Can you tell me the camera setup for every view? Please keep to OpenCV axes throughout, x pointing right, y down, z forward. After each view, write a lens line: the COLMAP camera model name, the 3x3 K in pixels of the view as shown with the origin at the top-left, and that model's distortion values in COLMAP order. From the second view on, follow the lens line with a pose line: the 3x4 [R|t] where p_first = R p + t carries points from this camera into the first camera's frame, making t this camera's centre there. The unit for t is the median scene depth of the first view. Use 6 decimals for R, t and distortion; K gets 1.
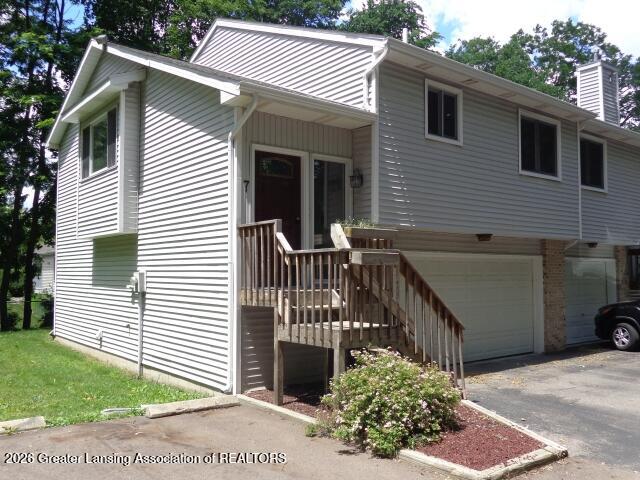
lens RADIAL K [[568.8, 0, 320.0], [0, 568.8, 240.0], [0, 0, 1]] dist [0.011890, 0.005051]
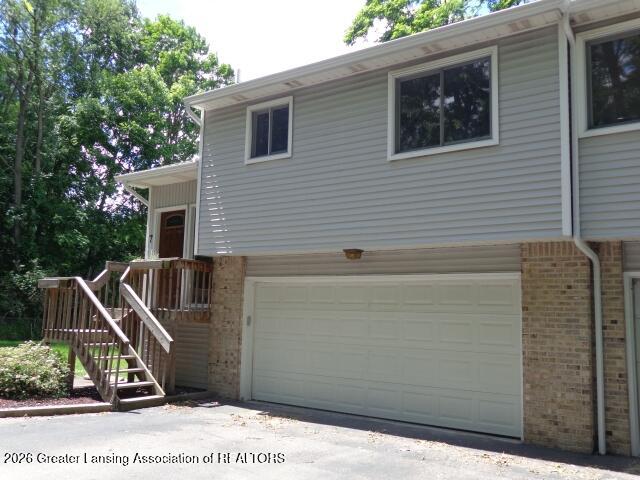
lens RADIAL K [[596.8, 0, 320.0], [0, 596.8, 240.0], [0, 0, 1]] dist [0.008409, 0.005706]
pose [[0.270149, -0.110477, -0.956459, 1.258935], [0.031072, 0.993878, -0.106023, 0.073231], [0.962317, -0.001077, 0.271927, 0.864316]]
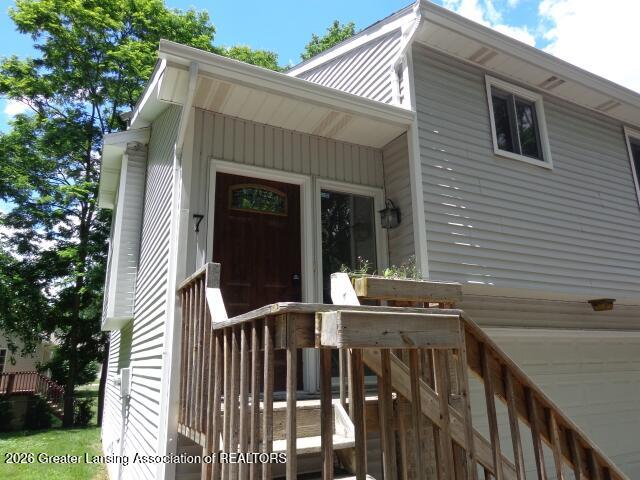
lens RADIAL K [[454.0, 0, 324.3], [0, 454.0, 240.2], [0, 0, 1]] dist [0.005196, 0.000225]
pose [[0.982448, -0.070356, -0.172758, 0.075318], [0.034072, 0.978246, -0.204632, 0.023324], [0.183397, 0.195154, 0.963473, 0.482162]]
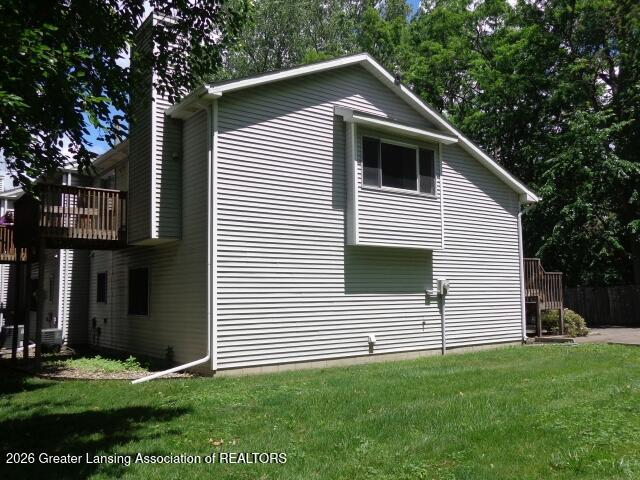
lens RADIAL K [[596.8, 0, 320.0], [0, 596.8, 240.0], [0, 0, 1]] dist [0.008409, 0.005706]
pose [[0.005807, 0.093745, 0.995579, -1.991484], [-0.042367, 0.994725, -0.093417, 0.122065], [-0.999085, -0.041638, 0.009748, 1.466127]]
